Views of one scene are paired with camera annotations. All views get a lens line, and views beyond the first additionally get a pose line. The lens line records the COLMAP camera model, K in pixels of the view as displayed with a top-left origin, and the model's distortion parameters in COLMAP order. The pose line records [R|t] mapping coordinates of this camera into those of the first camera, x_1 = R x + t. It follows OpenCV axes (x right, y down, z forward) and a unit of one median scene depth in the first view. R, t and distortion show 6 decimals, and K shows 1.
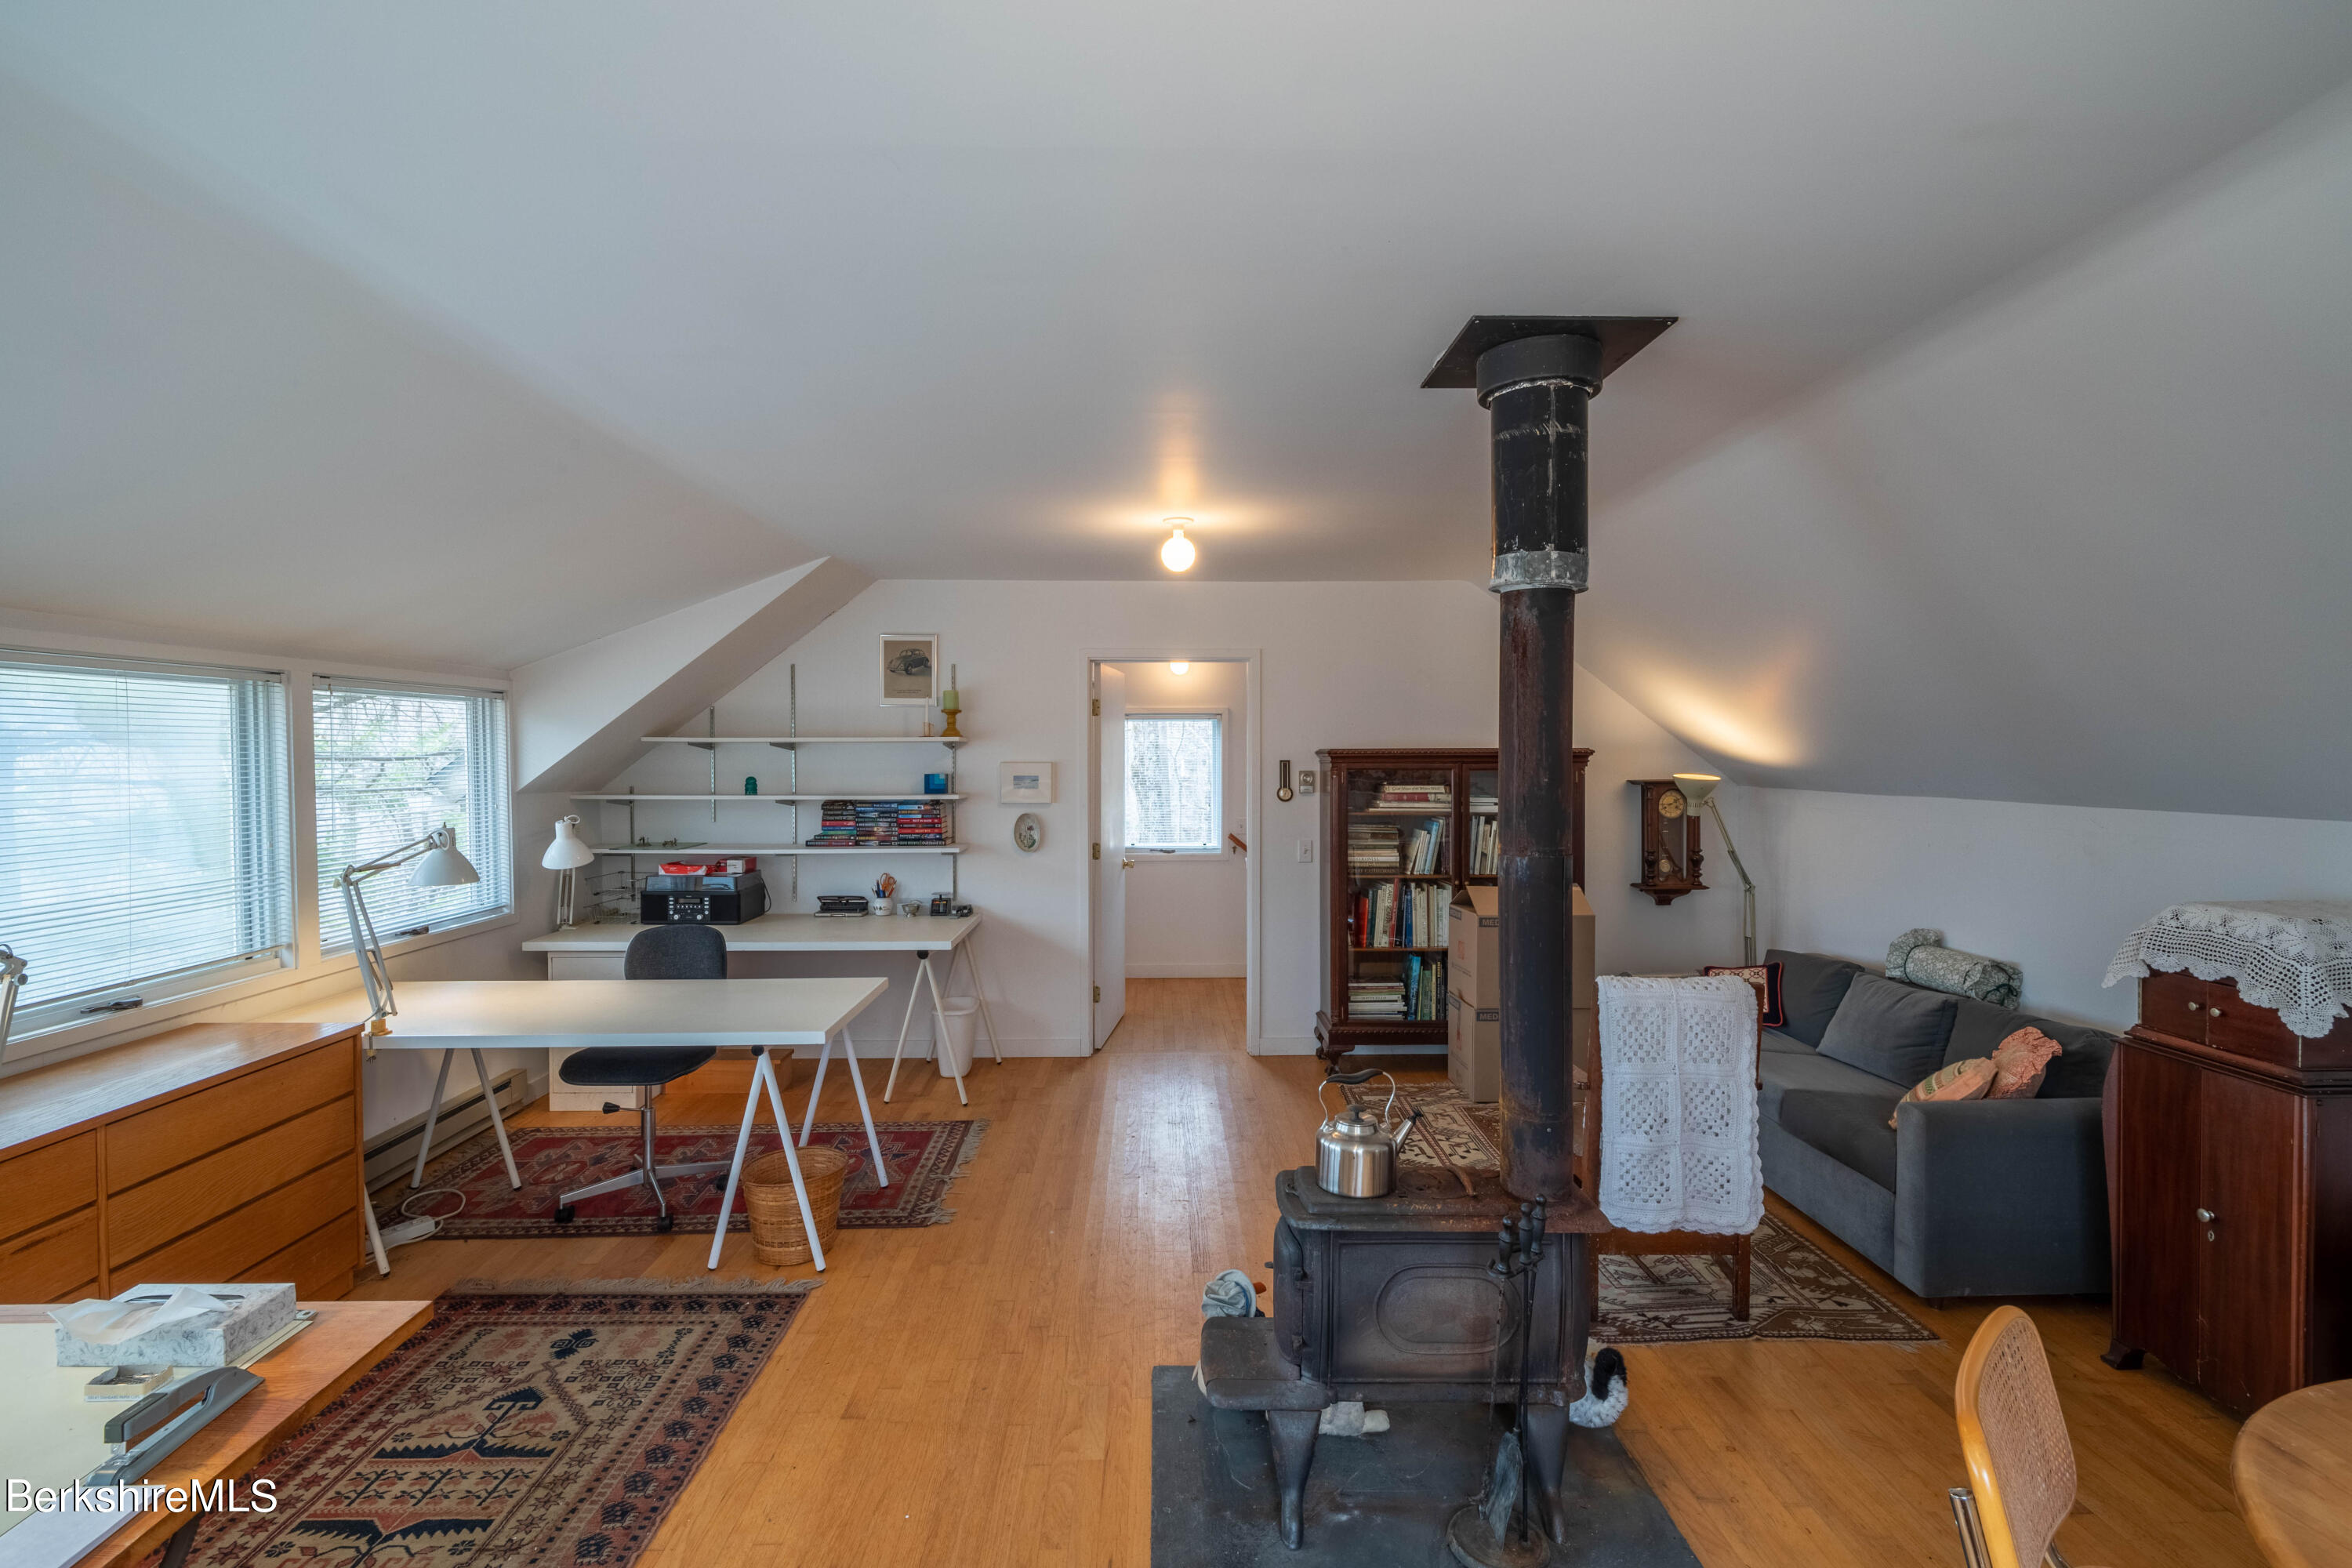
lens RADIAL K [[1088.0, 0, 1186.4], [0, 1088.0, 775.1], [0, 0, 1]] dist [-0.000366, -0.000980]
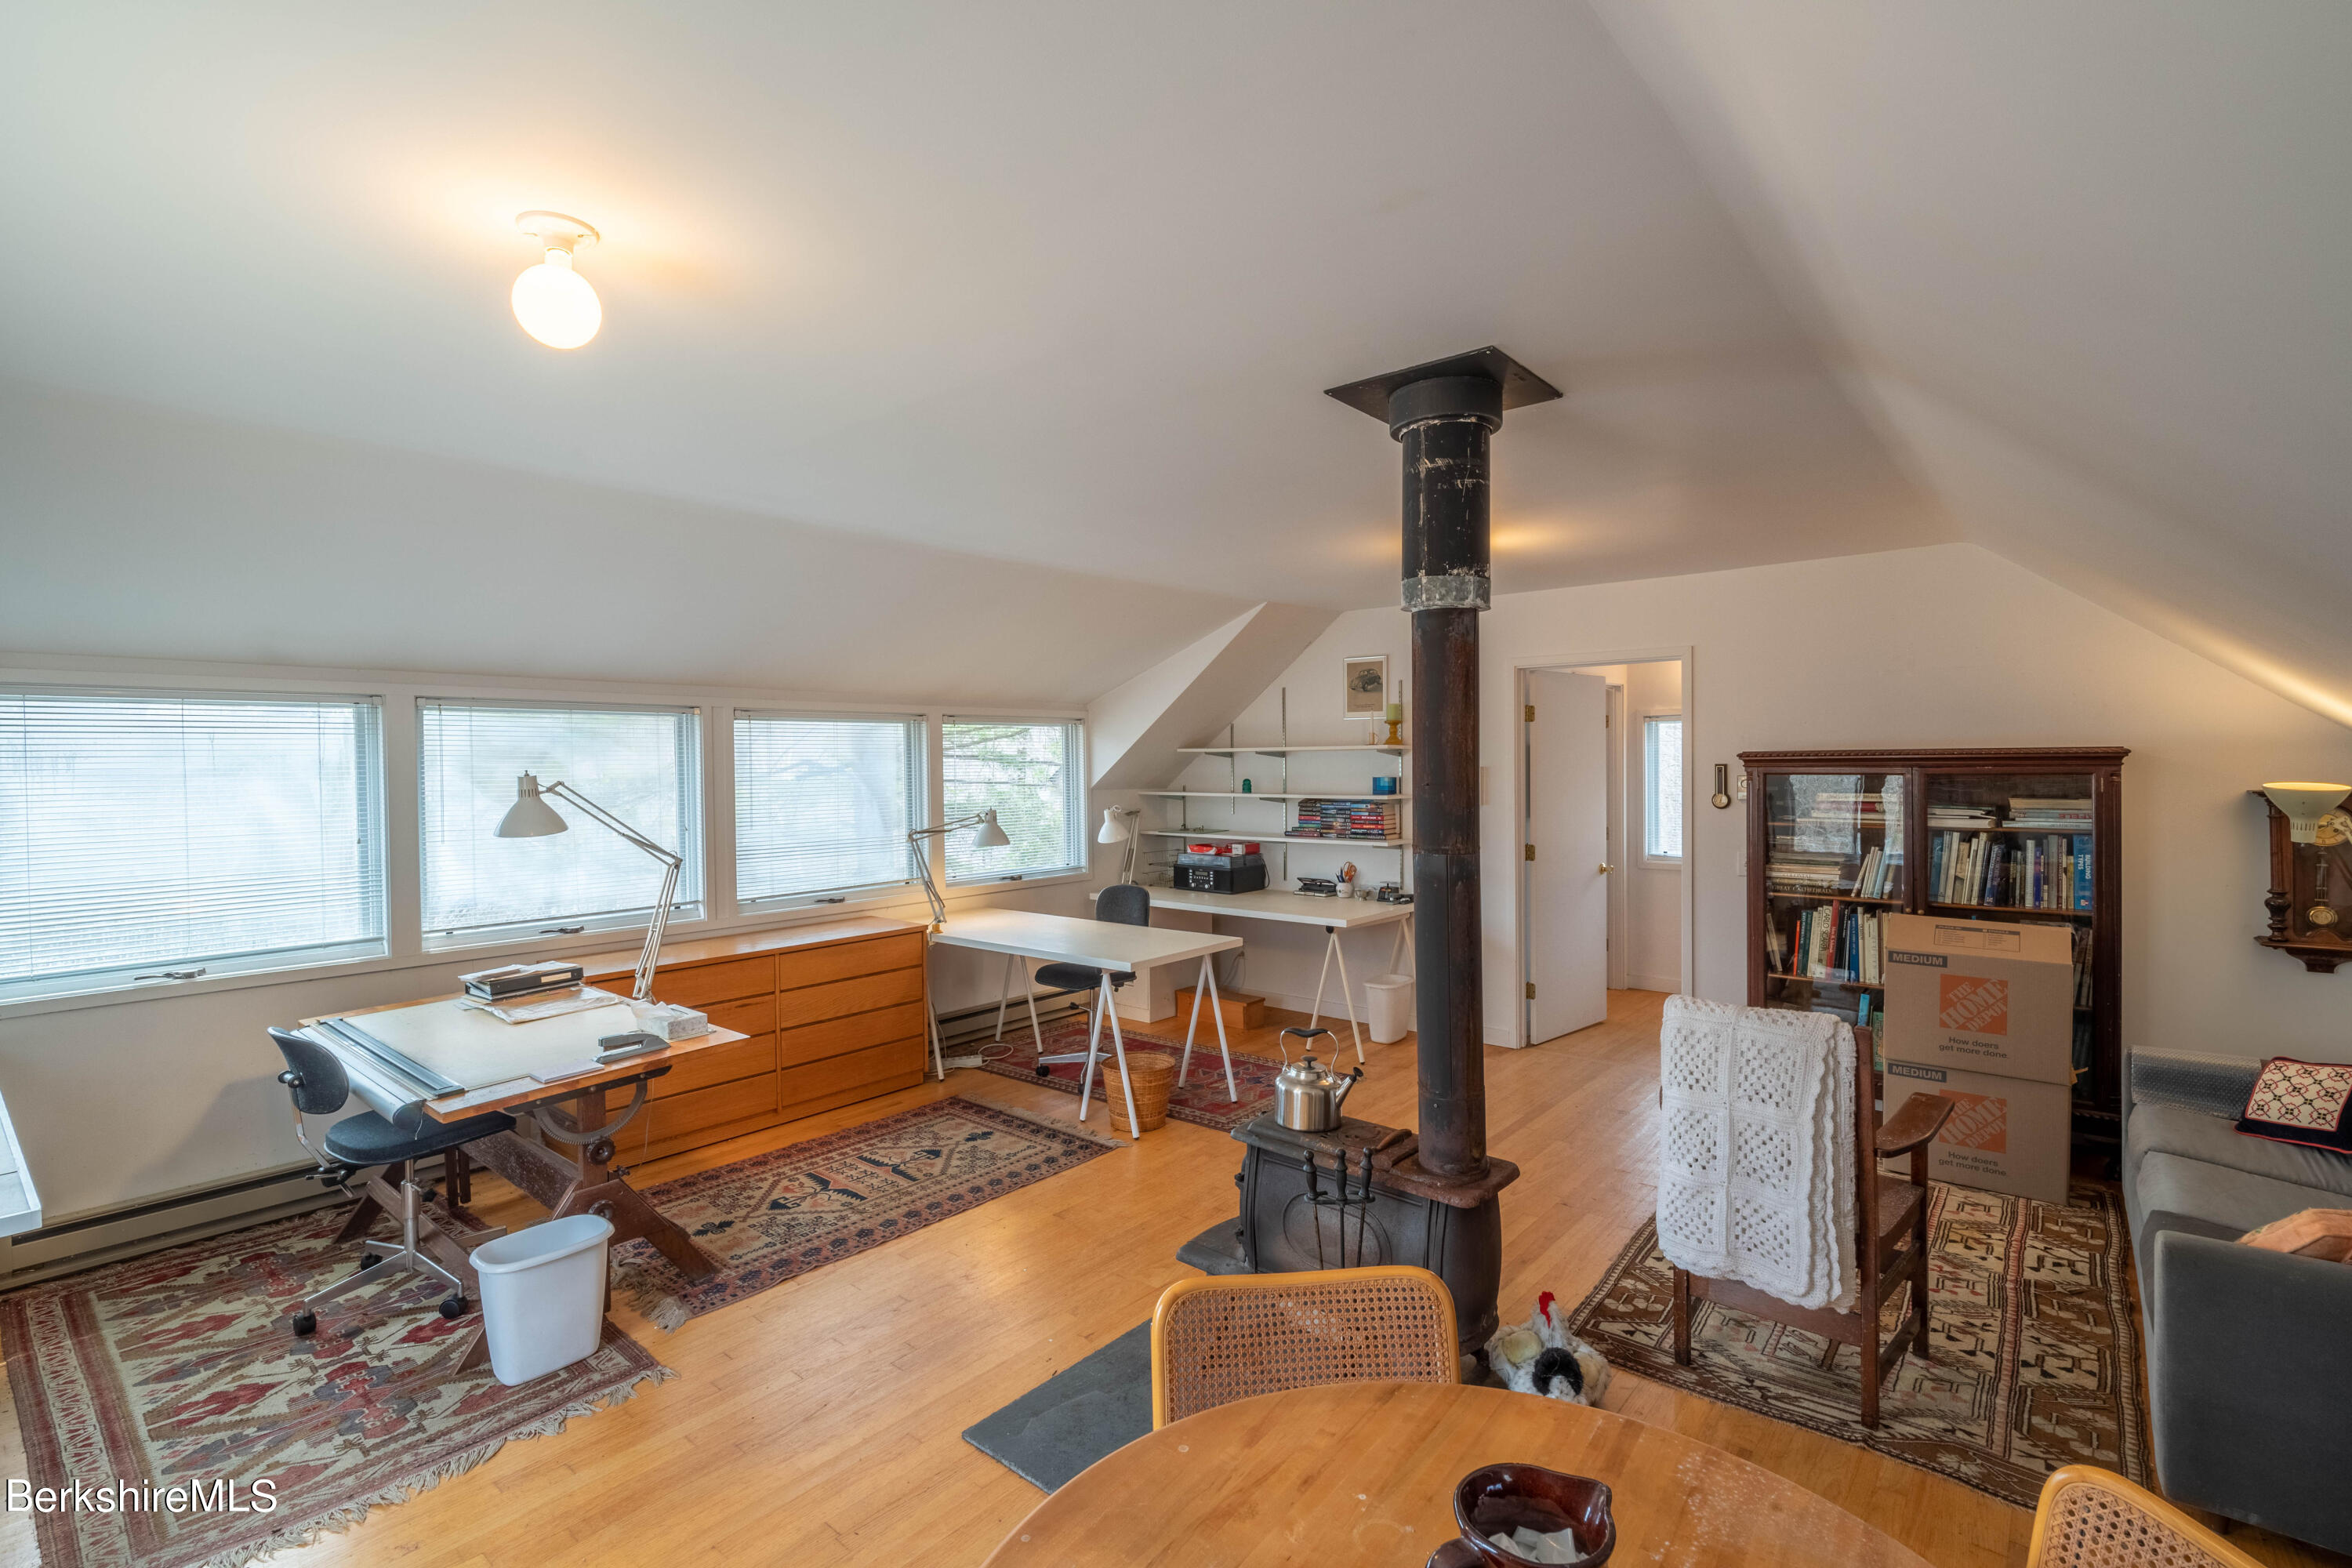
lens RADIAL K [[1088.0, 0, 1186.4], [0, 1088.0, 775.1], [0, 0, 1]] dist [-0.000366, -0.000980]
pose [[0.748564, 0.003326, -0.663055, 0.566525], [-0.005482, 0.999984, -0.001173, -0.001469], [0.663040, 0.004513, 0.748570, 0.011261]]
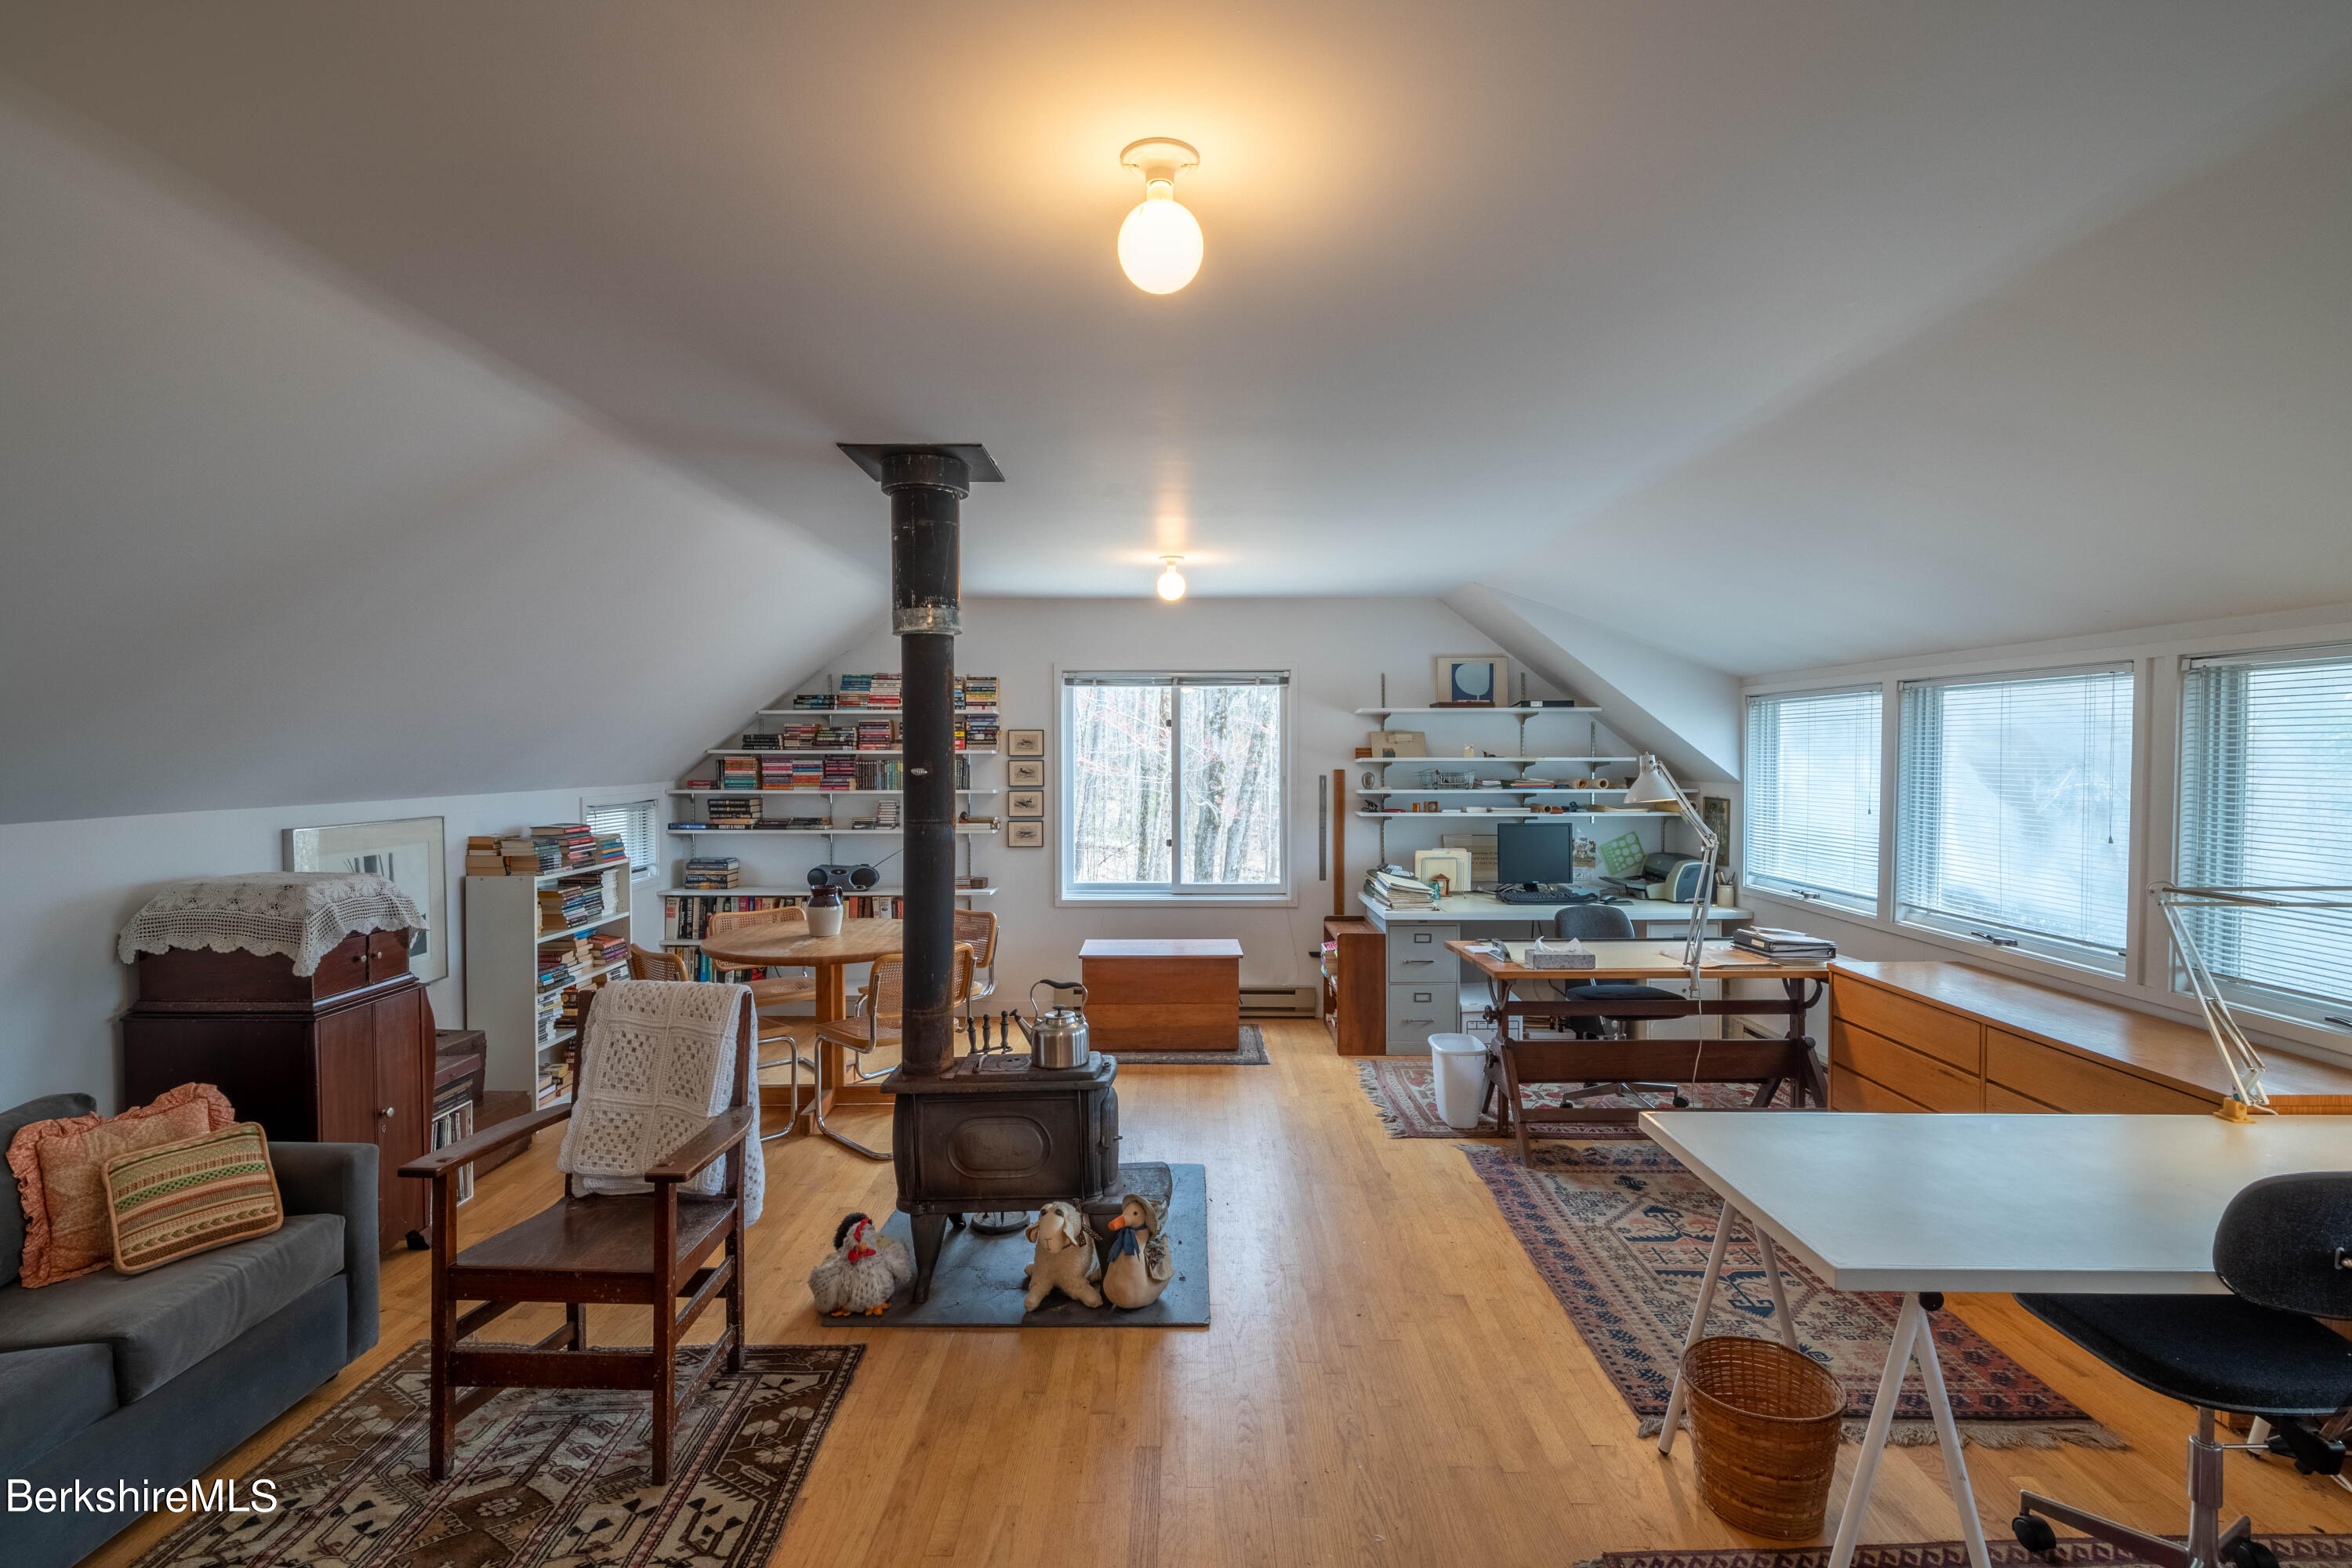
lens RADIAL K [[1107.0, 0, 1161.0], [0, 1107.0, 782.3], [0, 0, 1]] dist [-0.000236, -0.000214]
pose [[-0.998284, 0.002394, 0.058505, -0.038359], [0.005269, 0.998783, 0.049036, -0.032761], [-0.058317, 0.049260, -0.997082, 1.598897]]
